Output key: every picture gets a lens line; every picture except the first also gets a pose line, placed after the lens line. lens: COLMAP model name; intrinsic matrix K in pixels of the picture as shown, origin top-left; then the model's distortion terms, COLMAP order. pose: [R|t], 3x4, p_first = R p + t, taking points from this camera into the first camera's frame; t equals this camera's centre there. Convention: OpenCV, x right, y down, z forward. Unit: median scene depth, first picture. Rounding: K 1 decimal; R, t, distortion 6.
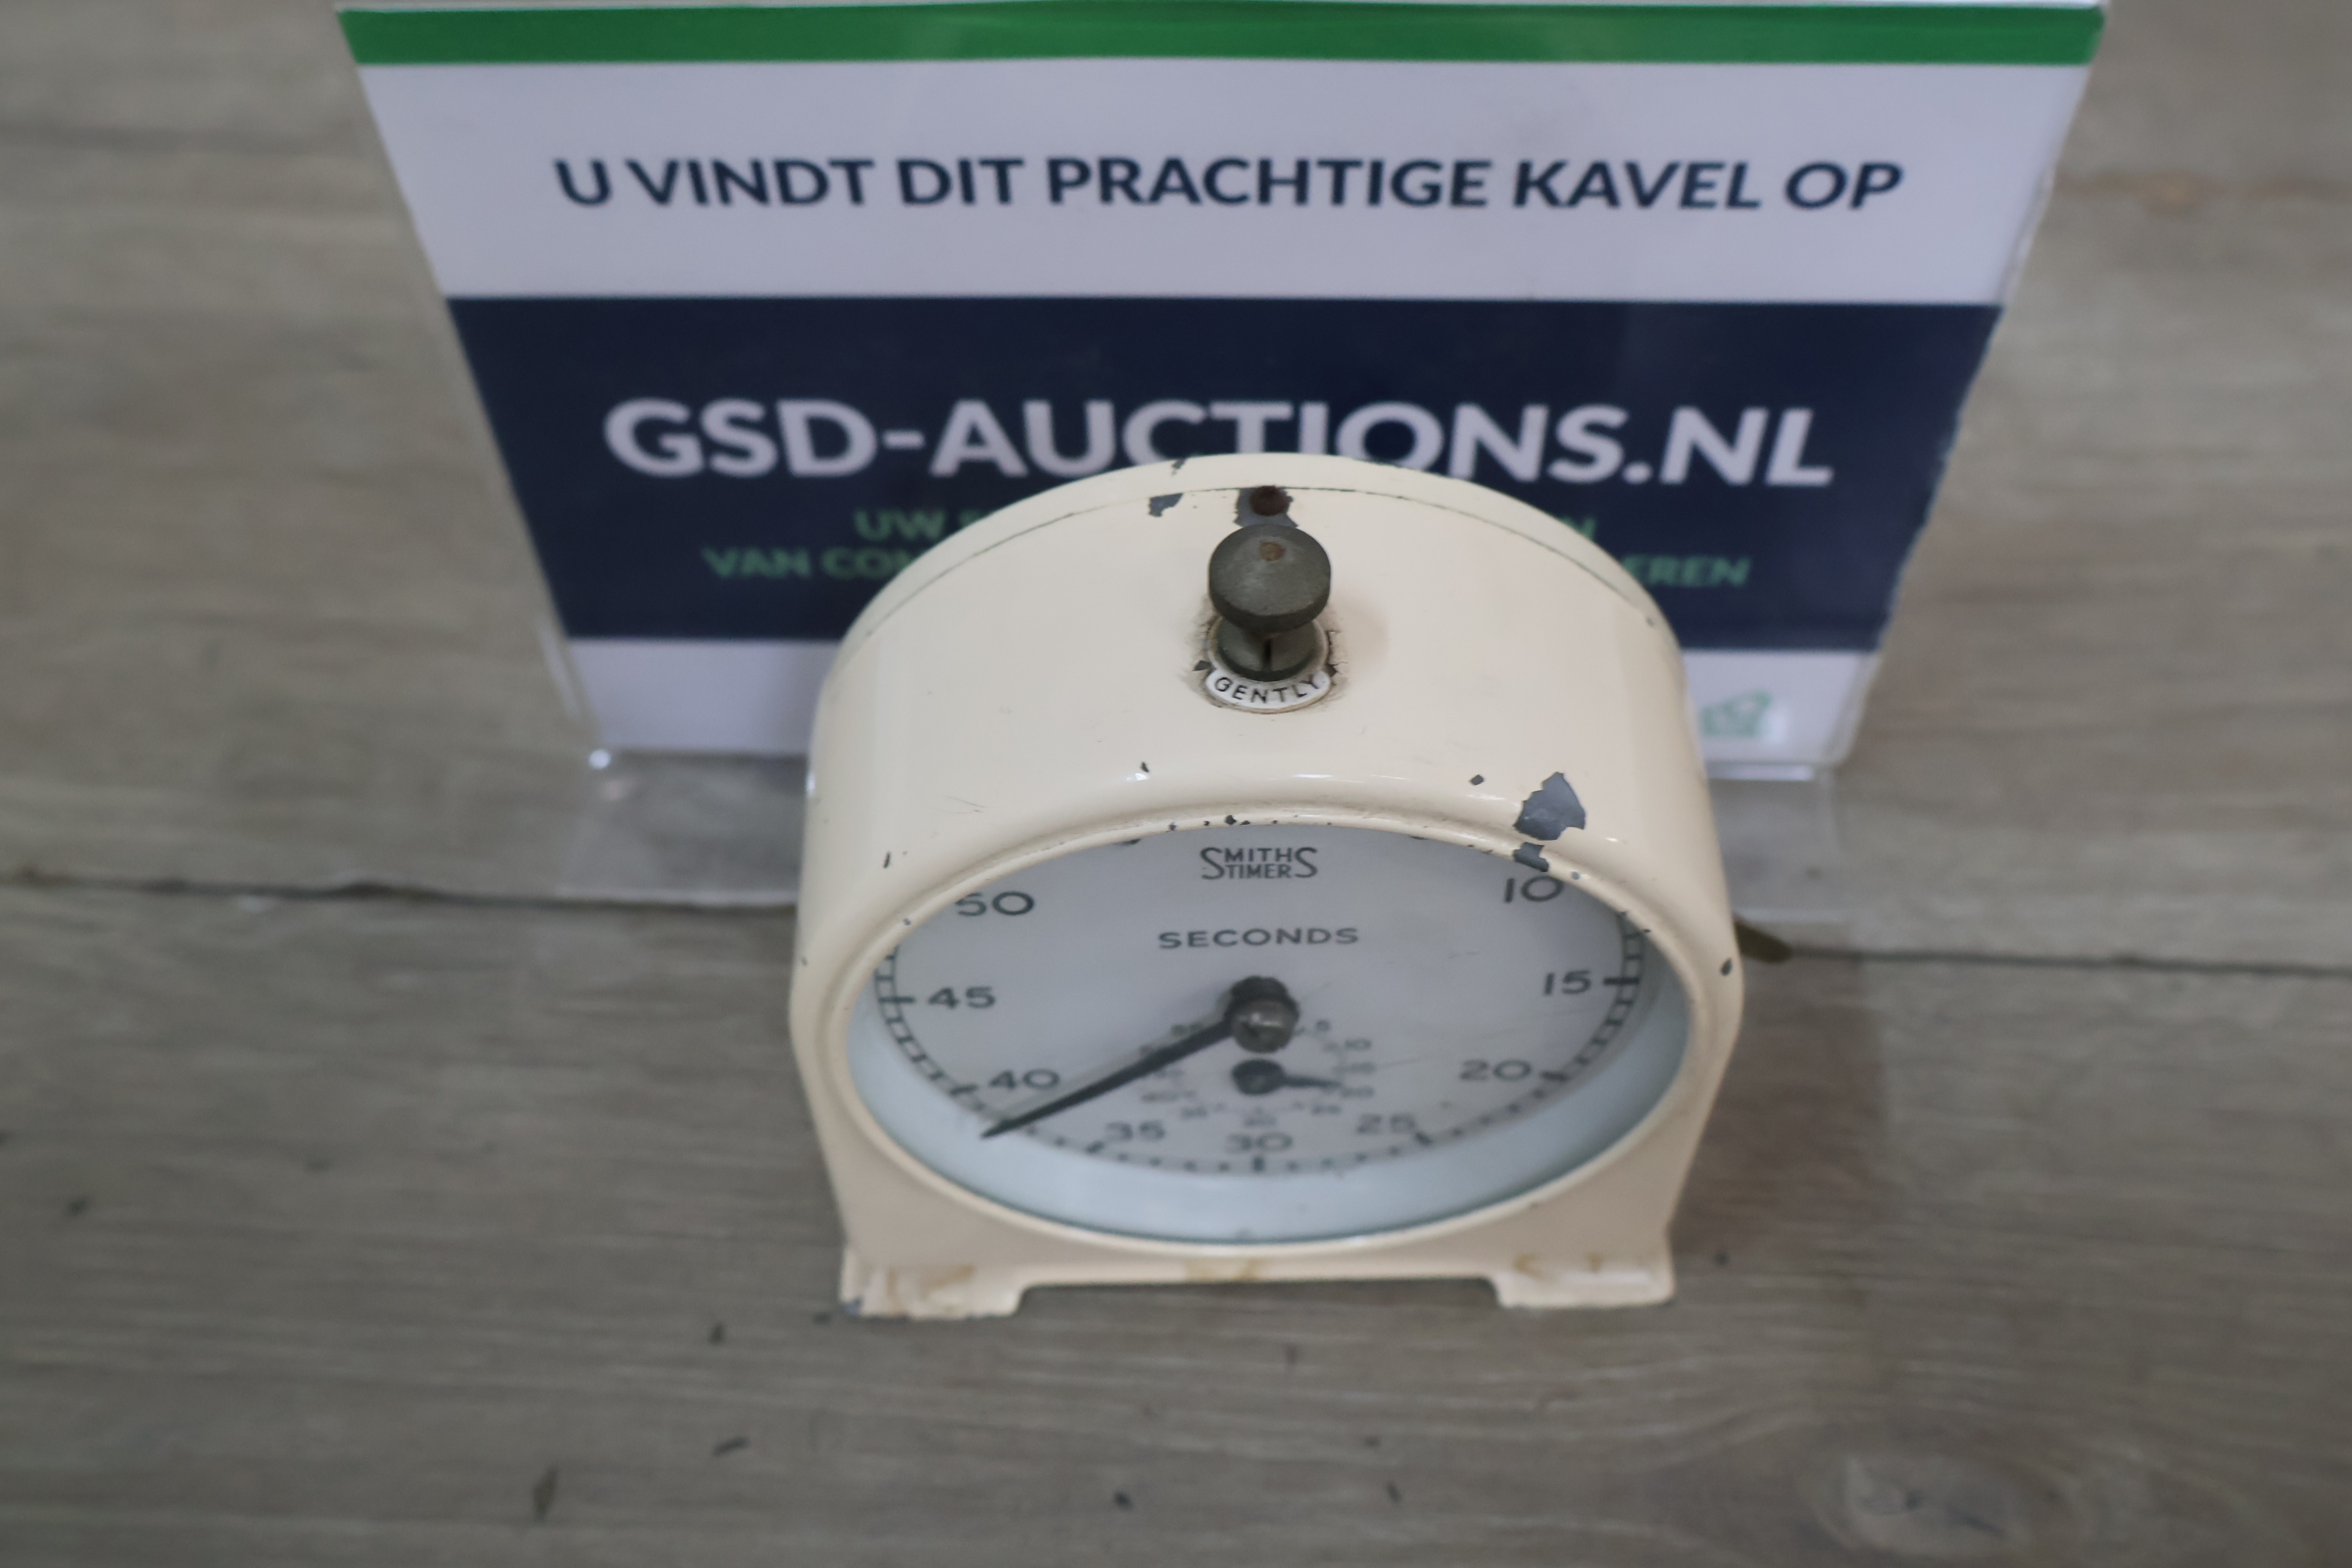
lens RADIAL K [[2345.7, 0, 1164.3], [0, 2345.7, 809.2], [0, 0, 1]] dist [0.009666, 0.000000]
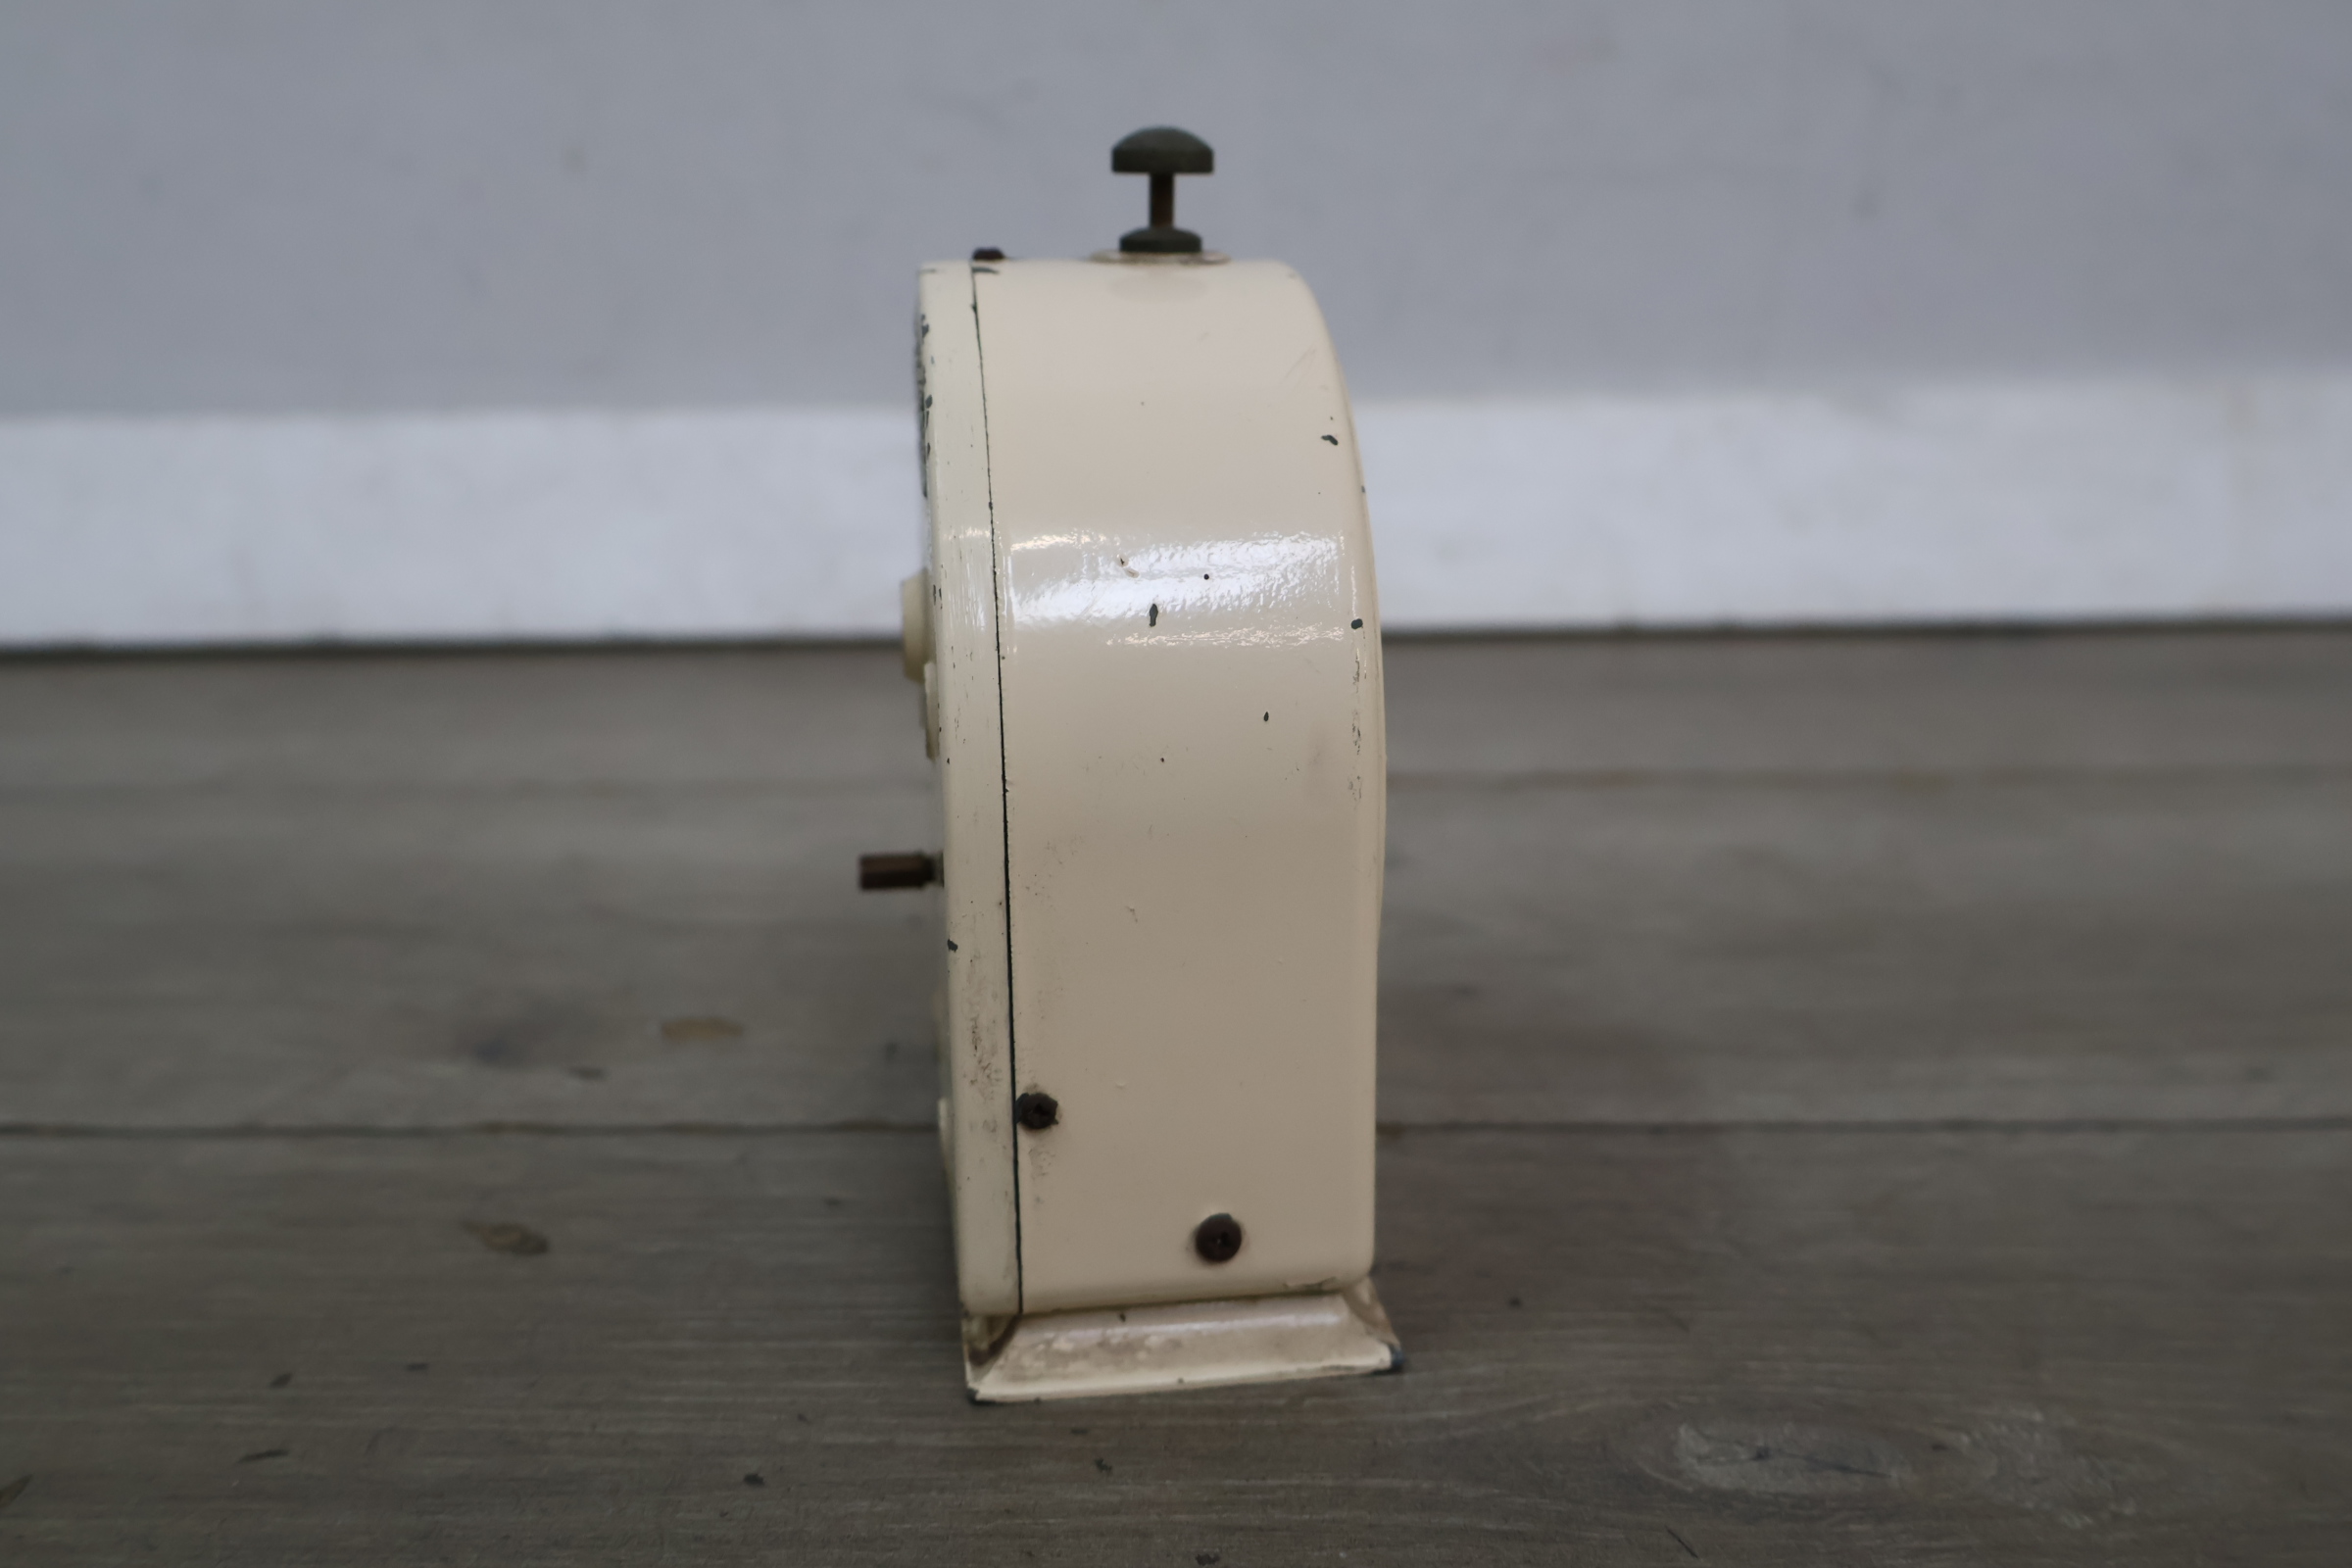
lens RADIAL K [[2345.7, 0, 1172.7], [0, 2345.7, 786.0], [0, 0, 1]] dist [0.009666, 0.000000]
pose [[0.999815, -0.012890, 0.014289, 0.115200], [0.018996, 0.779739, -0.625816, 0.617097], [-0.003075, 0.625971, 0.779840, 0.254160]]
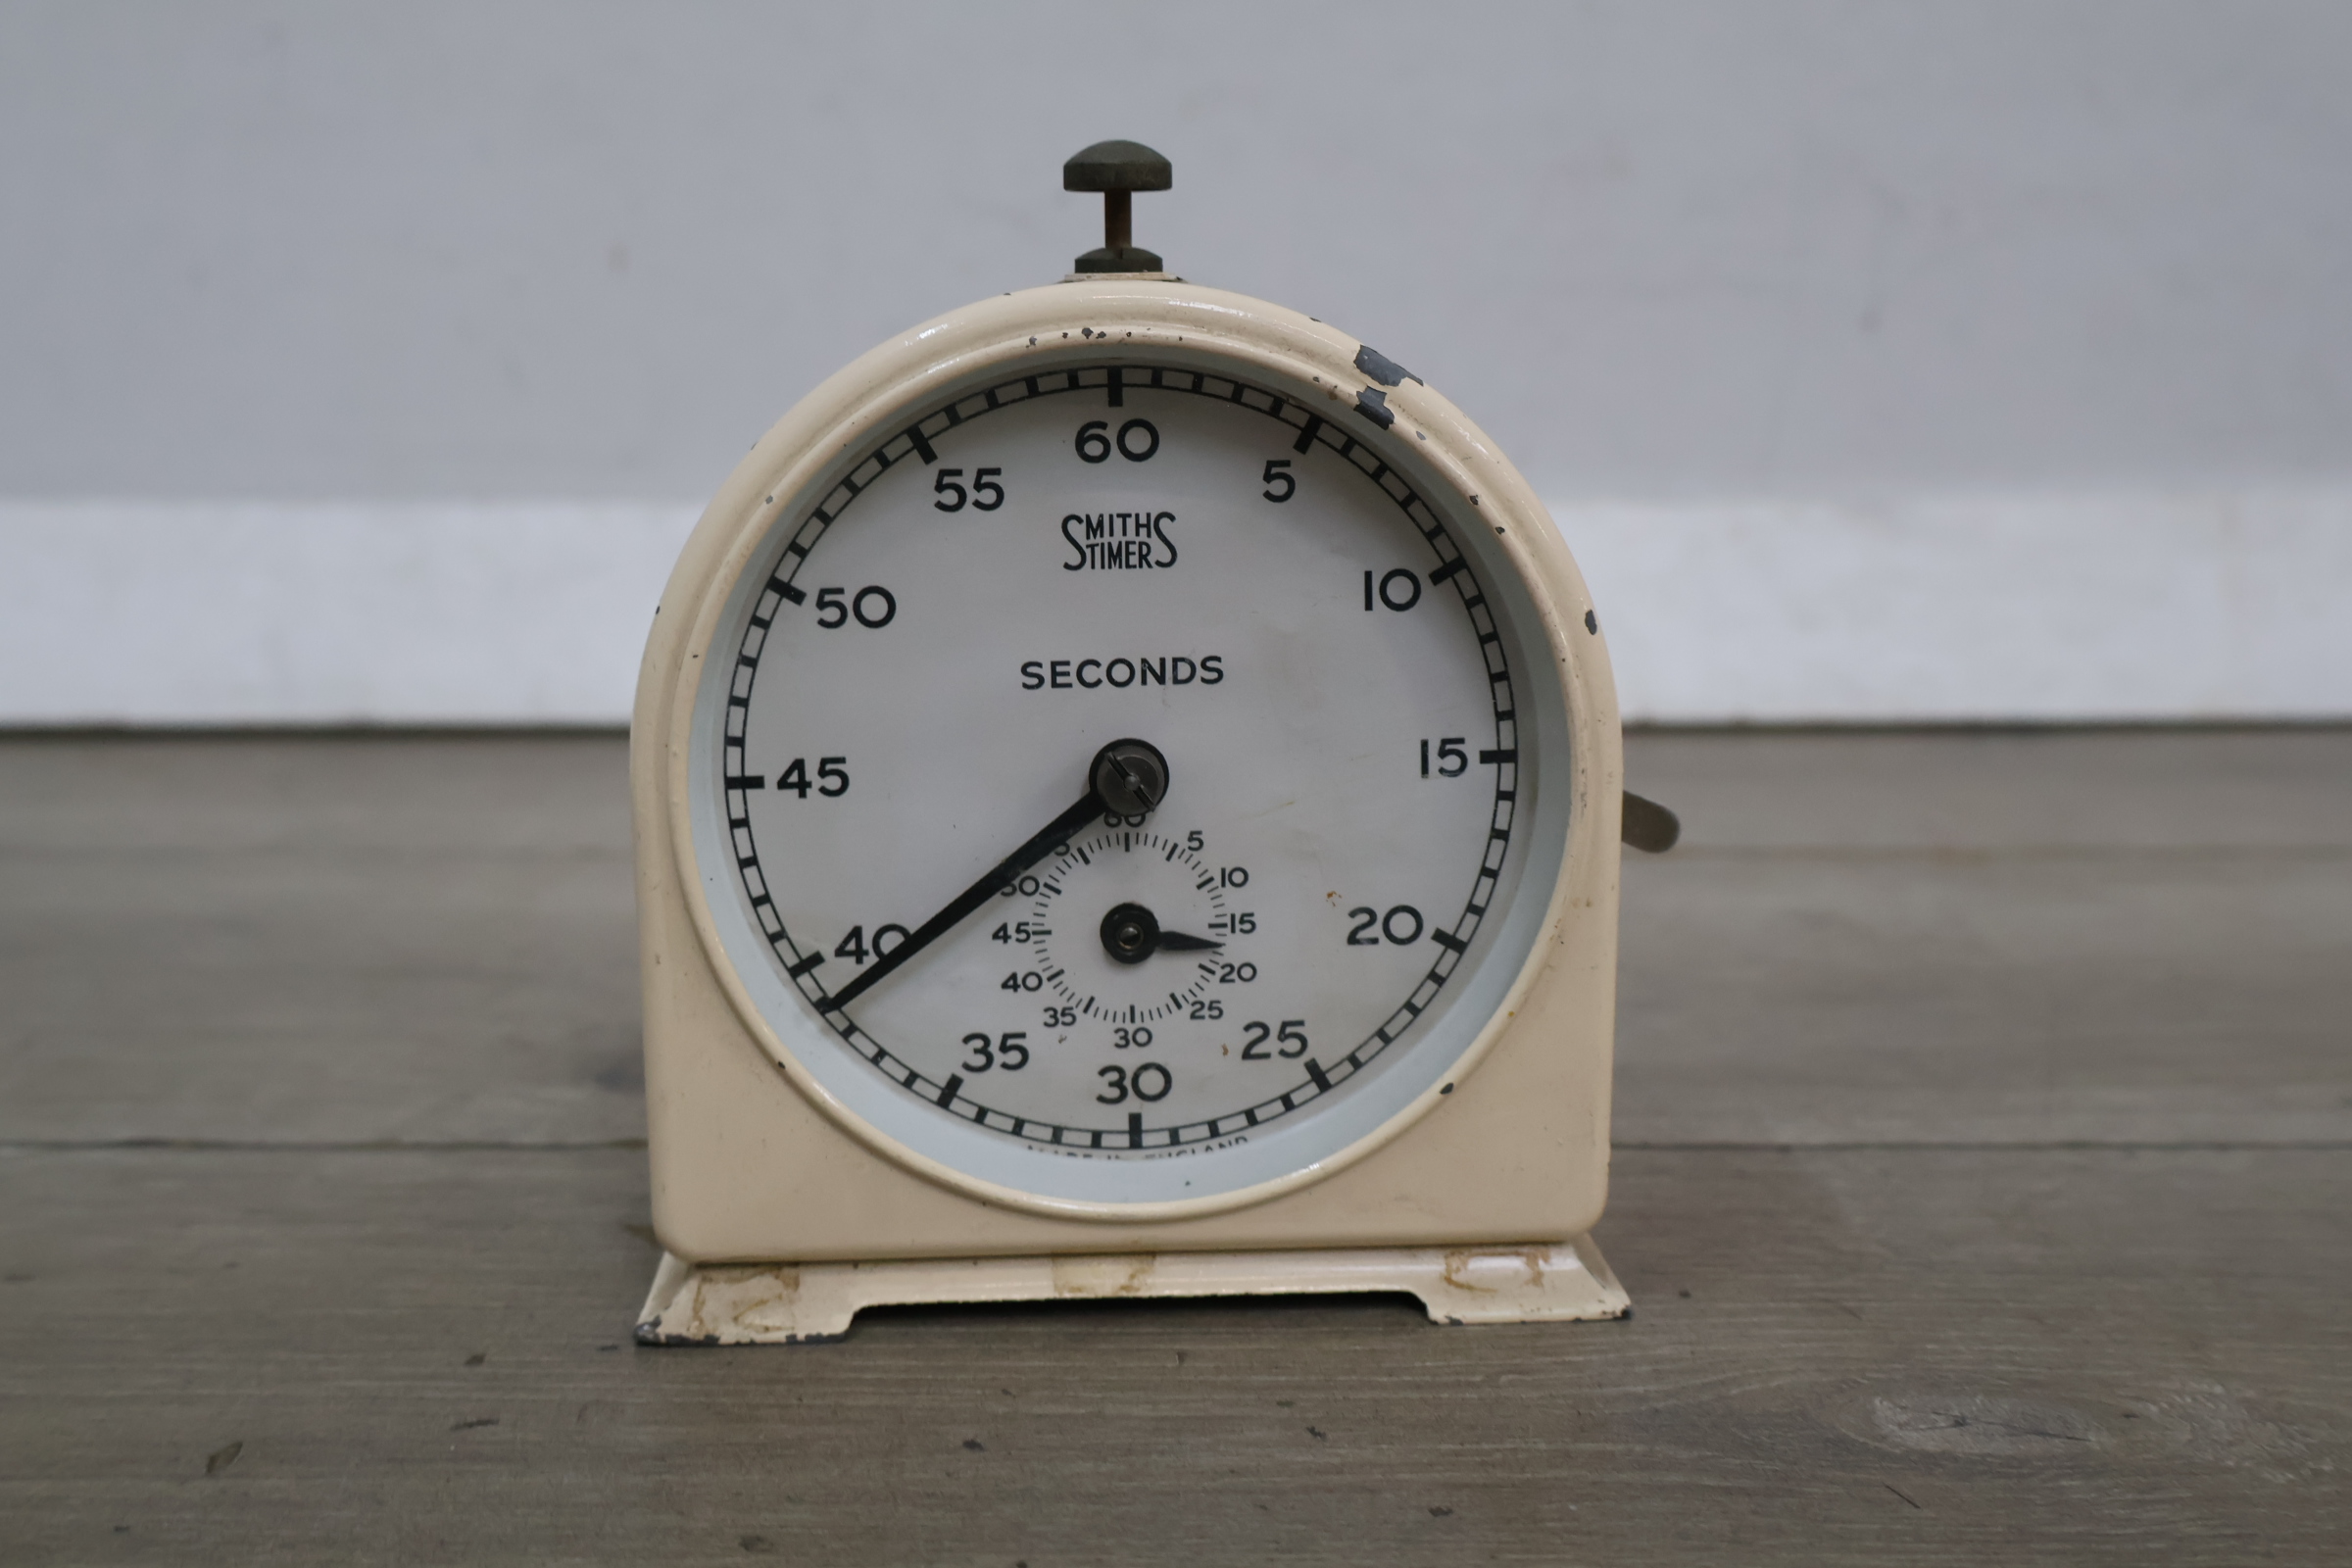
lens RADIAL K [[2345.7, 0, 1159.1], [0, 2345.7, 779.3], [0, 0, 1]] dist [0.009666, 0.000000]
pose [[0.998890, -0.001455, 0.047079, 0.008169], [0.033021, 0.734393, -0.677920, 0.678710], [-0.033588, 0.678723, 0.733626, 0.276943]]
